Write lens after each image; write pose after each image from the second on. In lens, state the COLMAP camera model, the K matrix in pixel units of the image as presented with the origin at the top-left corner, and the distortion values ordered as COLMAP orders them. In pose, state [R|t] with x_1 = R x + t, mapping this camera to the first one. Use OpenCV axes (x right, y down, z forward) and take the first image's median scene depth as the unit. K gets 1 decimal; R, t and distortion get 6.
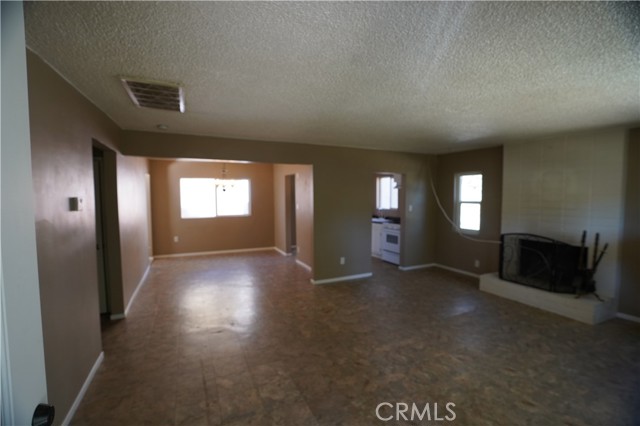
lens RADIAL K [[288.7, 0, 316.9], [0, 288.7, 212.5], [0, 0, 1]] dist [-0.037718, 0.000046]
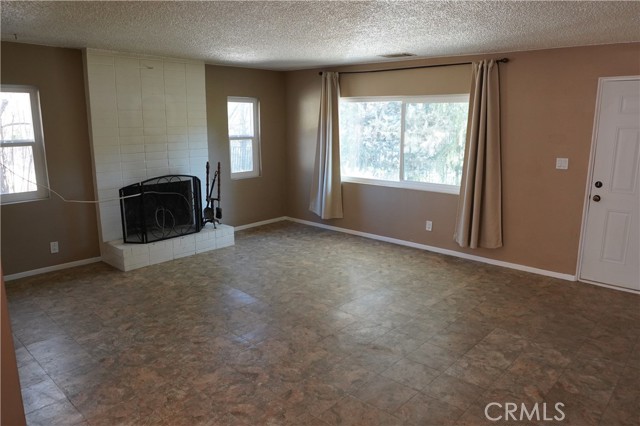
lens RADIAL K [[451.5, 0, 319.3], [0, 451.5, 208.7], [0, 0, 1]] dist [-0.060940, 0.011416]
pose [[-0.387672, -0.173323, 0.905356, -0.938534], [0.054051, 0.976200, 0.210031, -0.122940], [-0.920211, 0.130359, -0.369076, 1.650768]]
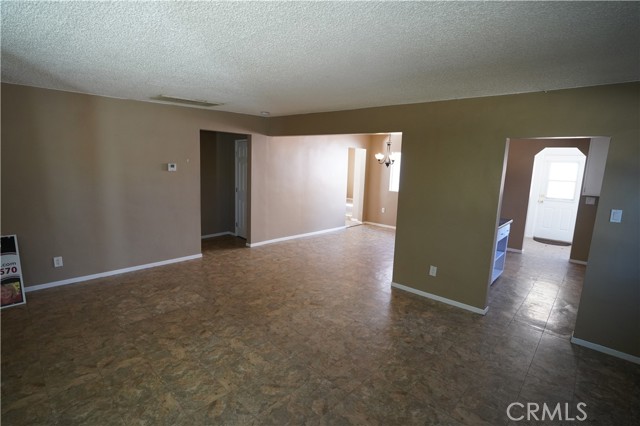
lens RADIAL K [[306.0, 0, 317.2], [0, 306.0, 212.6], [0, 0, 1]] dist [-0.004471, 0.000422]
pose [[0.376100, 0.163686, -0.912006, 1.235515], [-0.090266, 0.986063, 0.139753, -0.093689], [0.922172, 0.029762, 0.385634, 0.928284]]
